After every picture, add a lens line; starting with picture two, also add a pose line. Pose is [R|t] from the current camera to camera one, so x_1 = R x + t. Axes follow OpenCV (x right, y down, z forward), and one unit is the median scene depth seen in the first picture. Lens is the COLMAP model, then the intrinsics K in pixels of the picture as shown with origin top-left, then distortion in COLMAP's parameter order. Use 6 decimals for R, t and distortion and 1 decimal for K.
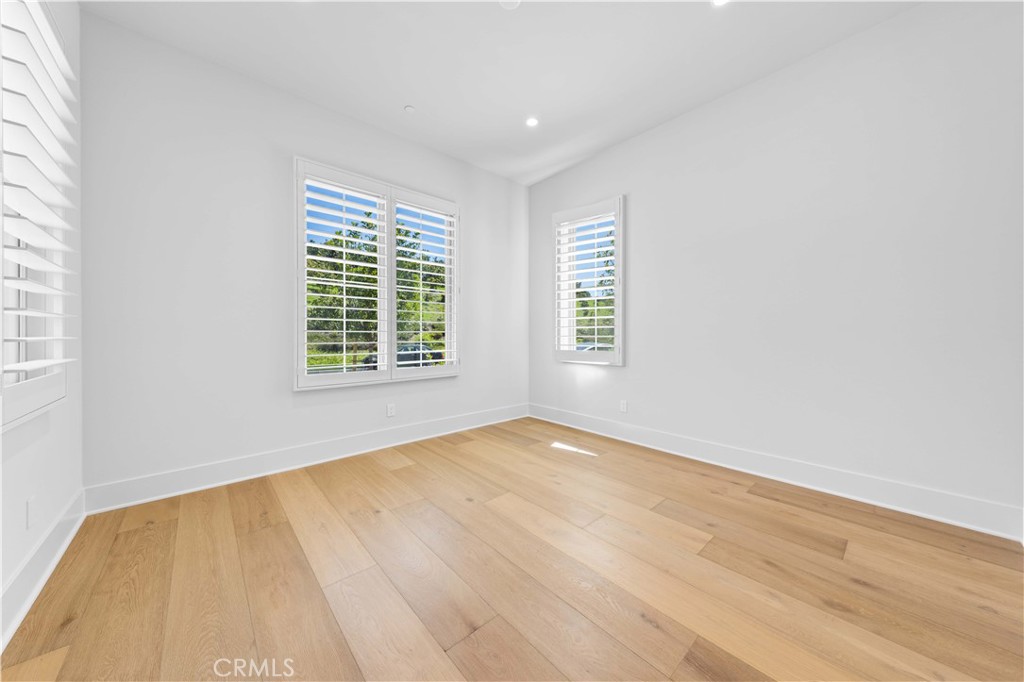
lens RADIAL K [[347.2, 0, 512.5], [0, 347.2, 335.8], [0, 0, 1]] dist [0.000057, 0.000006]
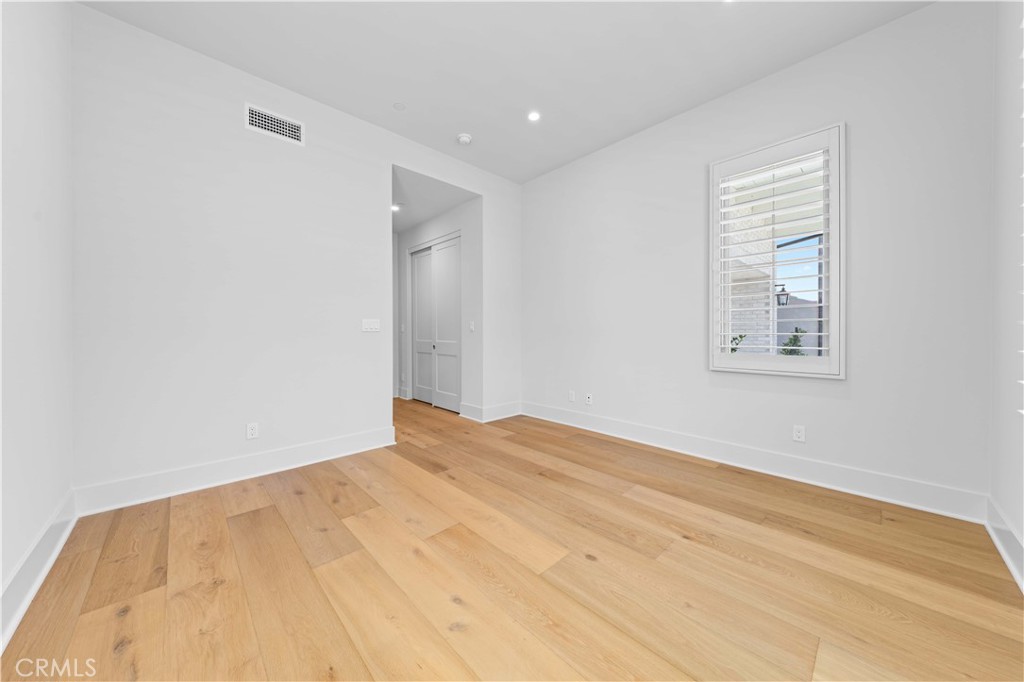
lens RADIAL K [[347.2, 0, 511.6], [0, 347.2, 335.7], [0, 0, 1]] dist [0.000057, 0.000006]
pose [[-0.999563, 0.003184, -0.029383, 0.077616], [0.002755, 0.999889, 0.014629, -0.010055], [0.029427, 0.014542, -0.999461, 2.040159]]
